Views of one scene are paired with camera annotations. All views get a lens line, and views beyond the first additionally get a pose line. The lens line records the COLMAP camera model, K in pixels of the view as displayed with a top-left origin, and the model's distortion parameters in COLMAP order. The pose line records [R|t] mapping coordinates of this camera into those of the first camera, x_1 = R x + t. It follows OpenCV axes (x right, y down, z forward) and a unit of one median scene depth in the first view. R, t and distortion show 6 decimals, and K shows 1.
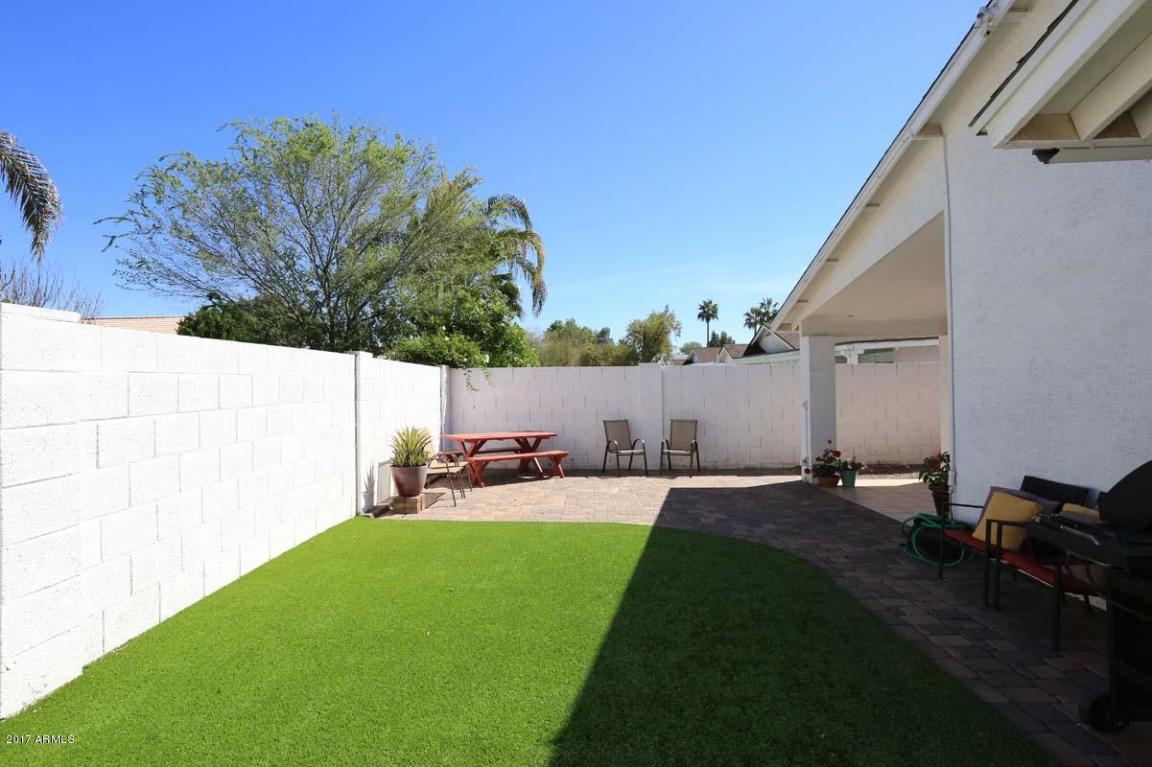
lens RADIAL K [[581.0, 0, 572.1], [0, 581.0, 380.0], [0, 0, 1]] dist [-0.054037, 0.024848]
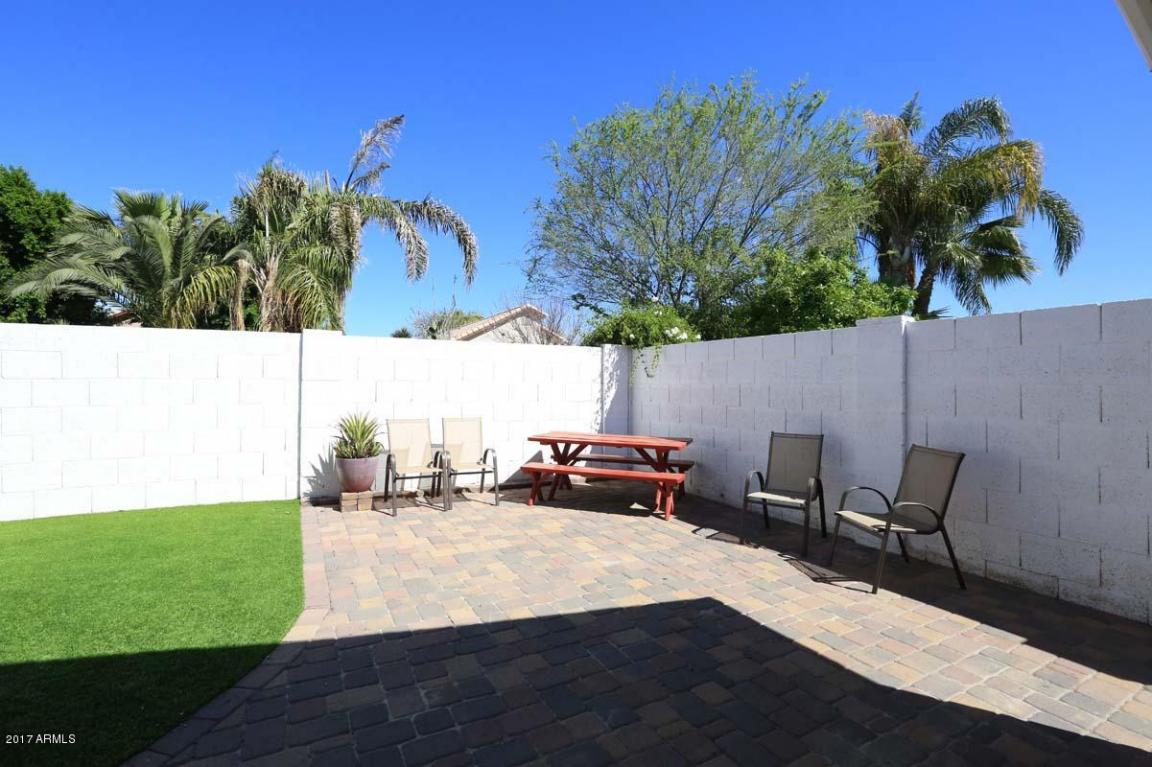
lens RADIAL K [[527.0, 0, 572.8], [0, 527.0, 380.2], [0, 0, 1]] dist [-0.056920, 0.020900]
pose [[0.480365, -0.003288, -0.877063, 0.375655], [-0.004864, 0.999968, -0.006412, 0.025386], [0.877055, 0.007347, 0.480333, 0.596503]]
